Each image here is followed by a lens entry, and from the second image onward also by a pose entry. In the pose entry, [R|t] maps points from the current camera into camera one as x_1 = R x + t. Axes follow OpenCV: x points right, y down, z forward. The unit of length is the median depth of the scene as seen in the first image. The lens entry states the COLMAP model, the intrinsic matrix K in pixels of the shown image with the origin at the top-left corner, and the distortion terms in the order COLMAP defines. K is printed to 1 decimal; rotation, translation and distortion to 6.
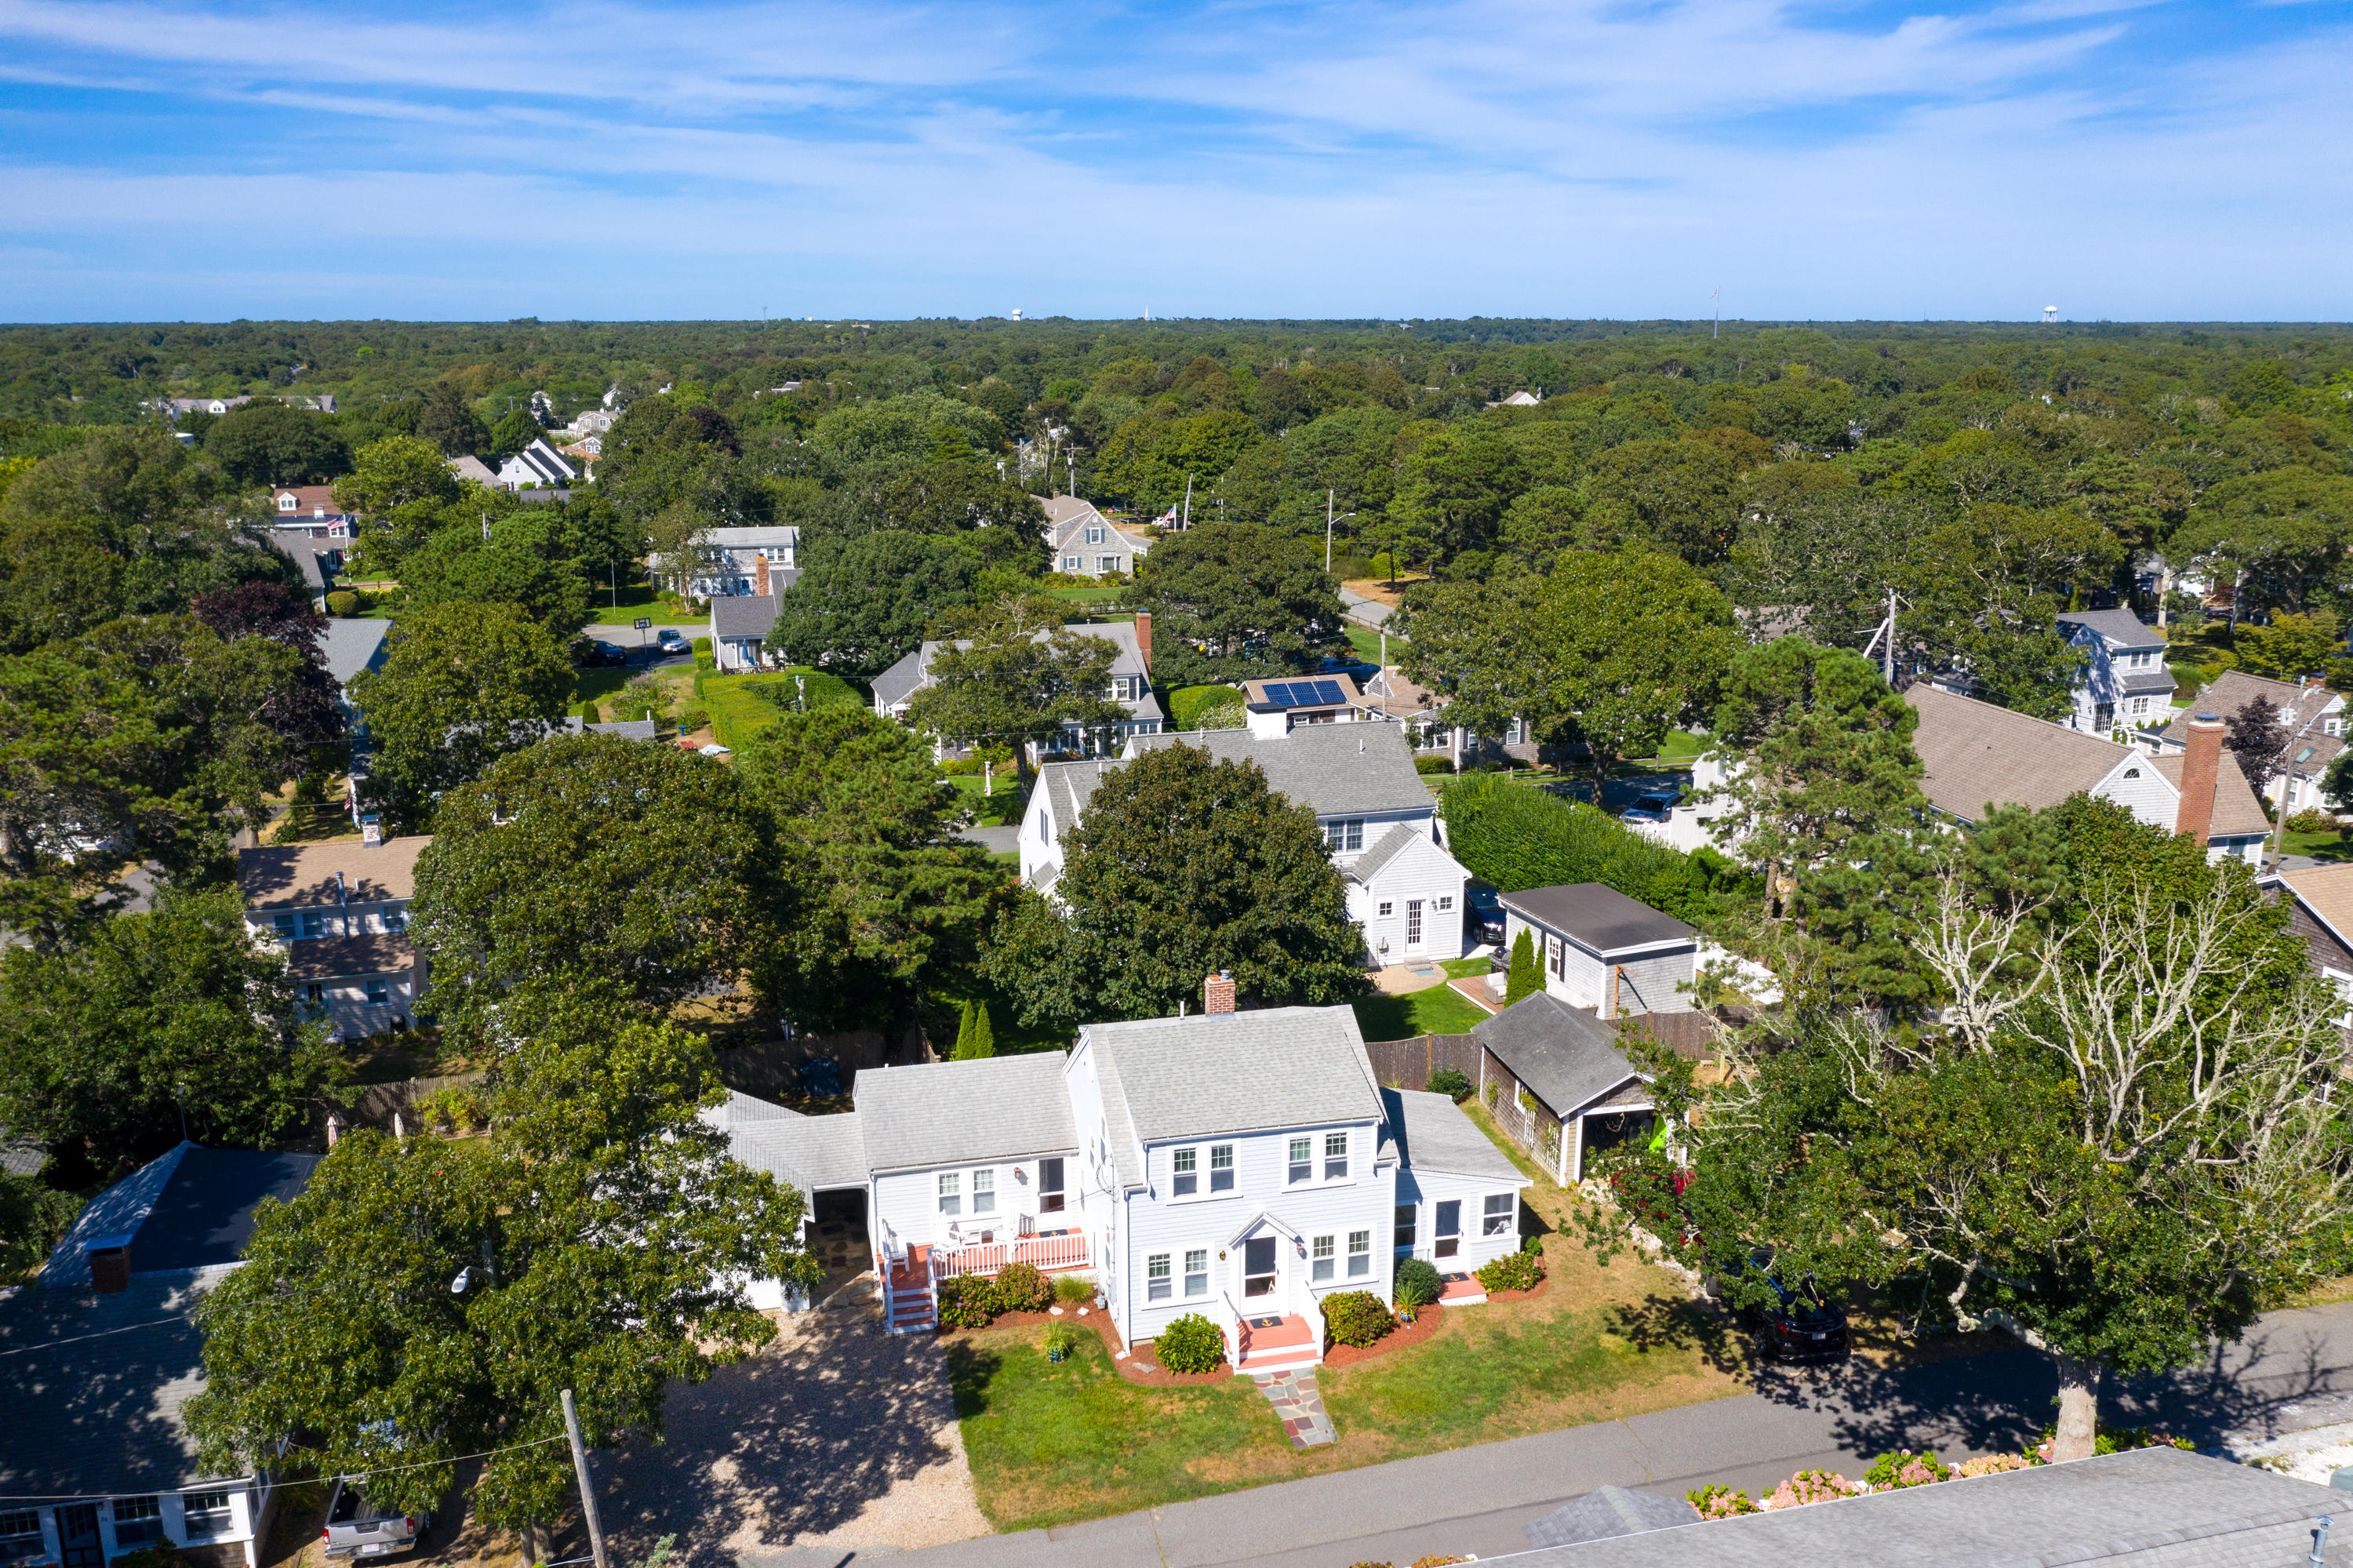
lens RADIAL K [[1941.7, 0, 1176.5], [0, 1941.7, 784.0], [0, 0, 1]] dist [-0.013854, 0.003779]
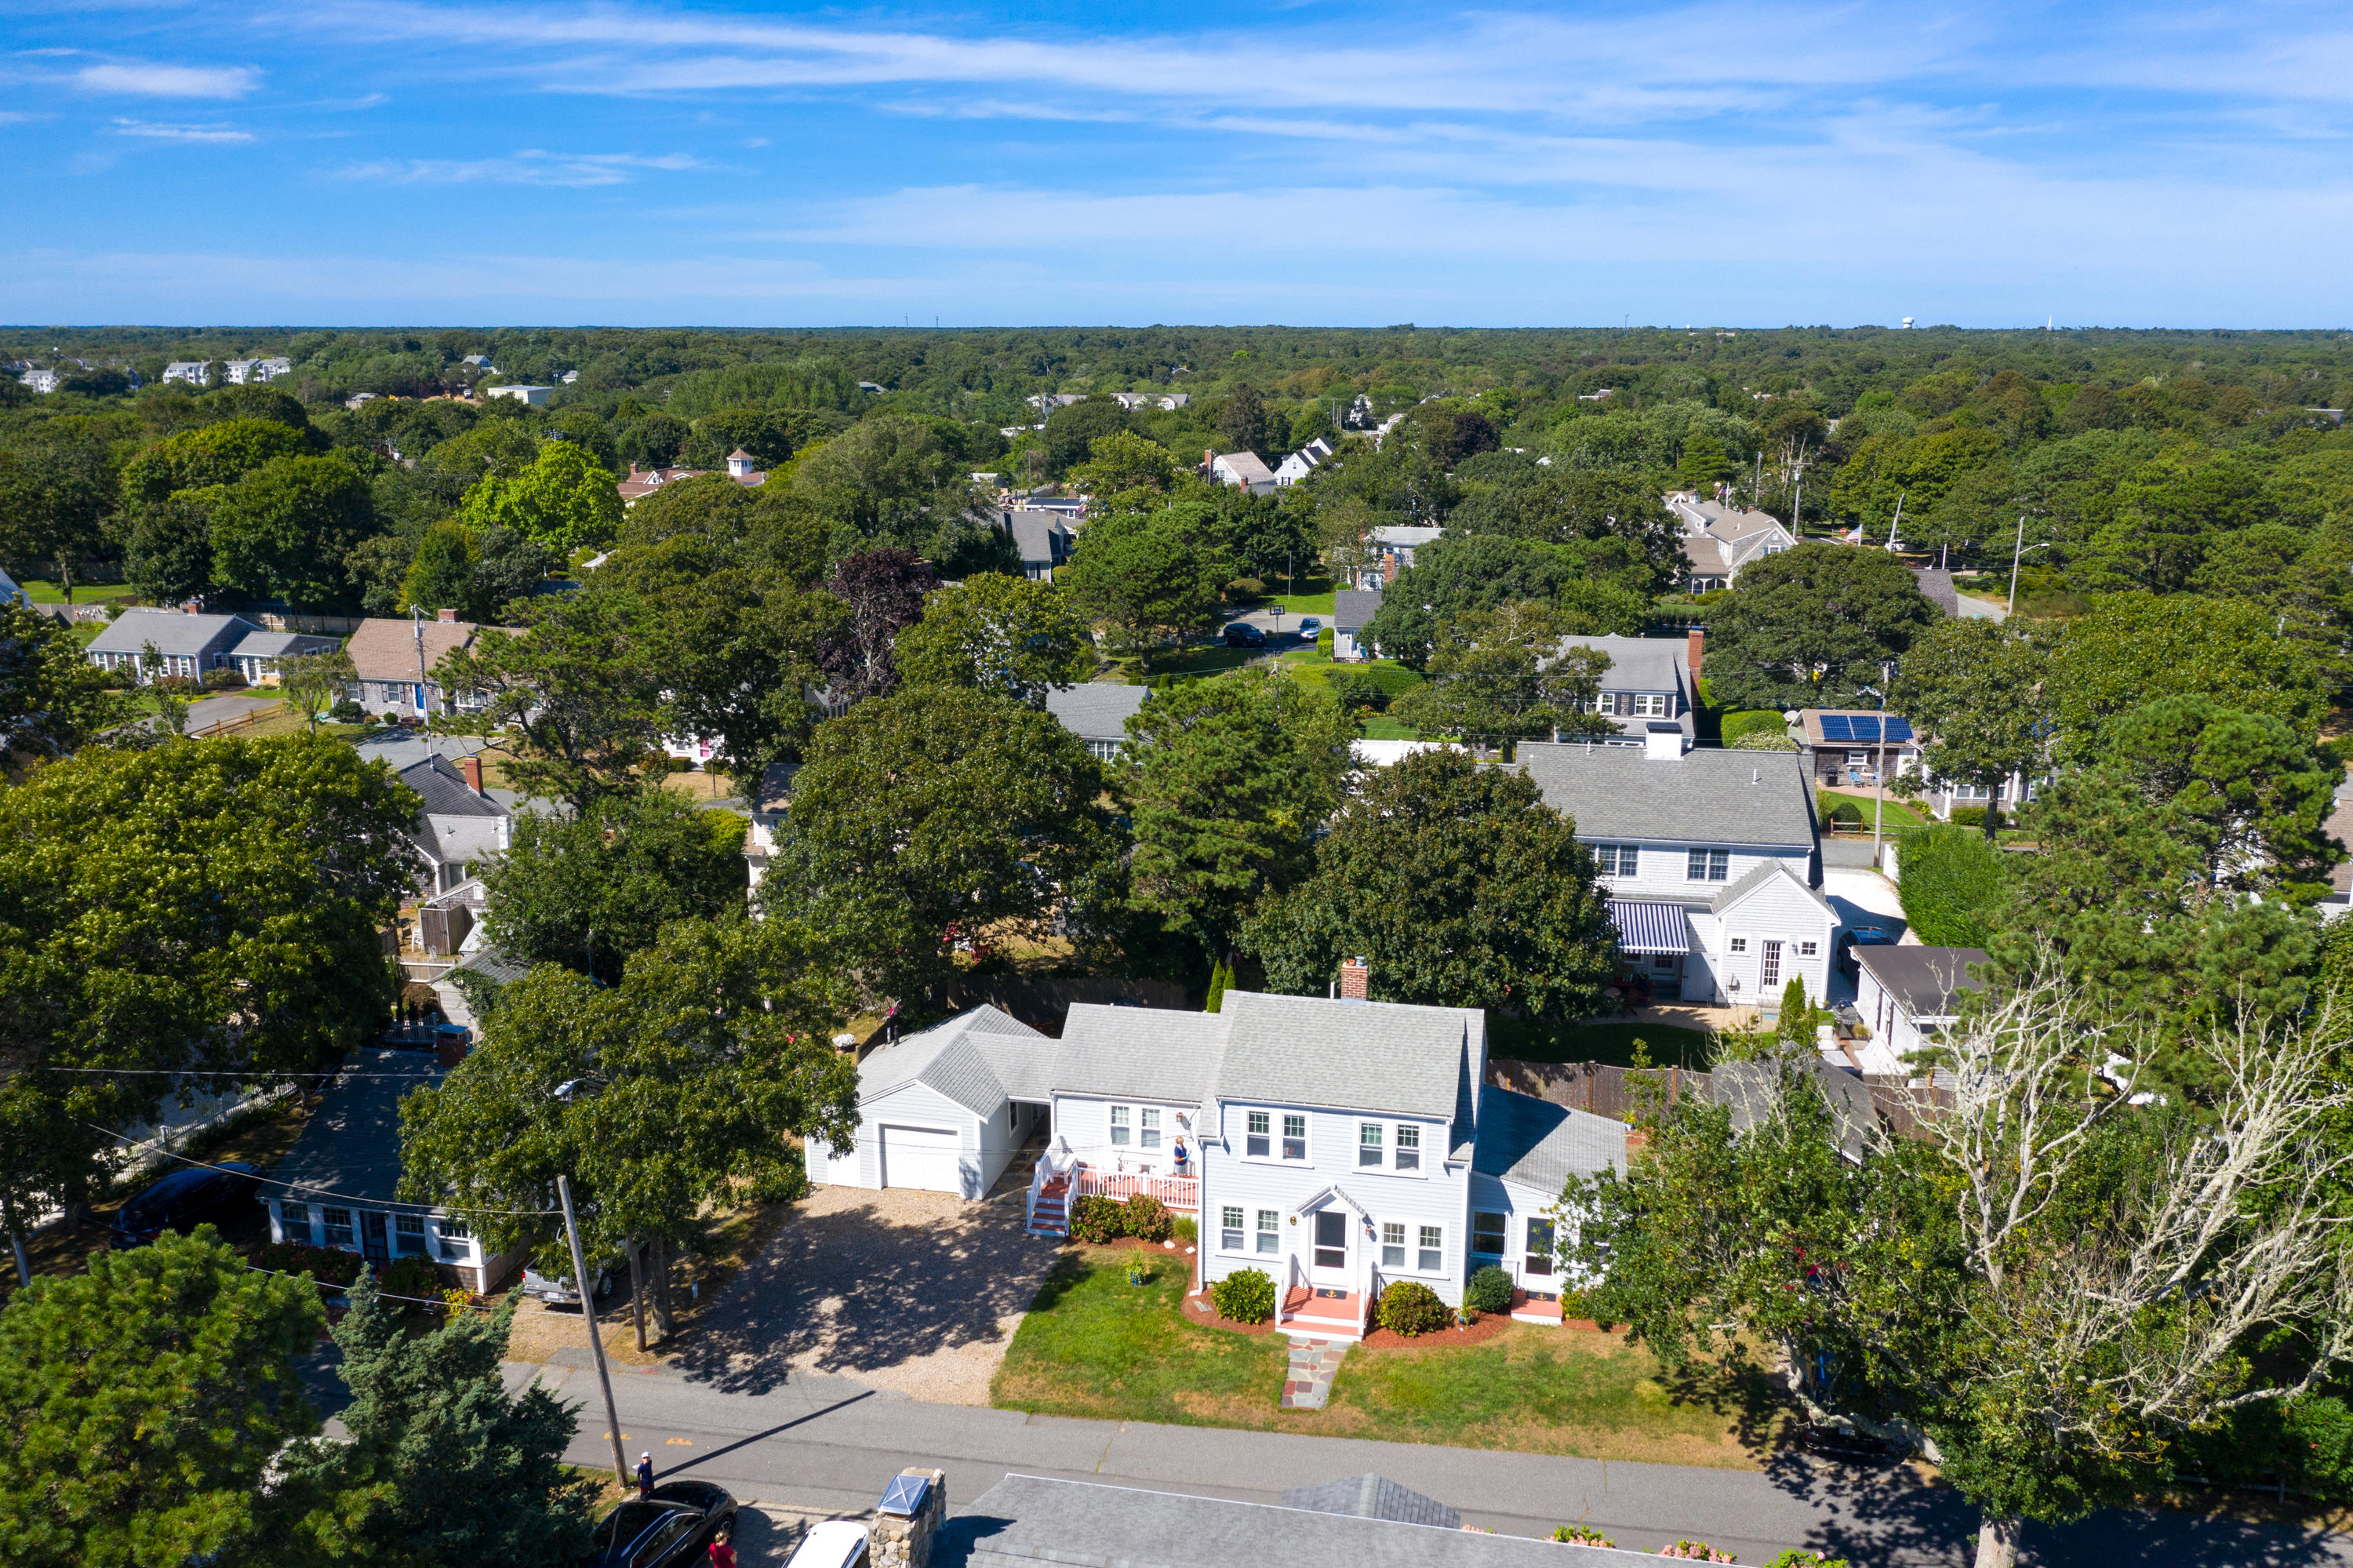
lens RADIAL K [[1945.3, 0, 1176.5], [0, 1945.3, 784.0], [0, 0, 1]] dist [-0.010148, 0.006054]
pose [[0.895098, 0.104268, -0.433505, 0.335832], [-0.105927, 0.994165, 0.020402, -0.006463], [0.433103, 0.027658, 0.900920, 0.012066]]
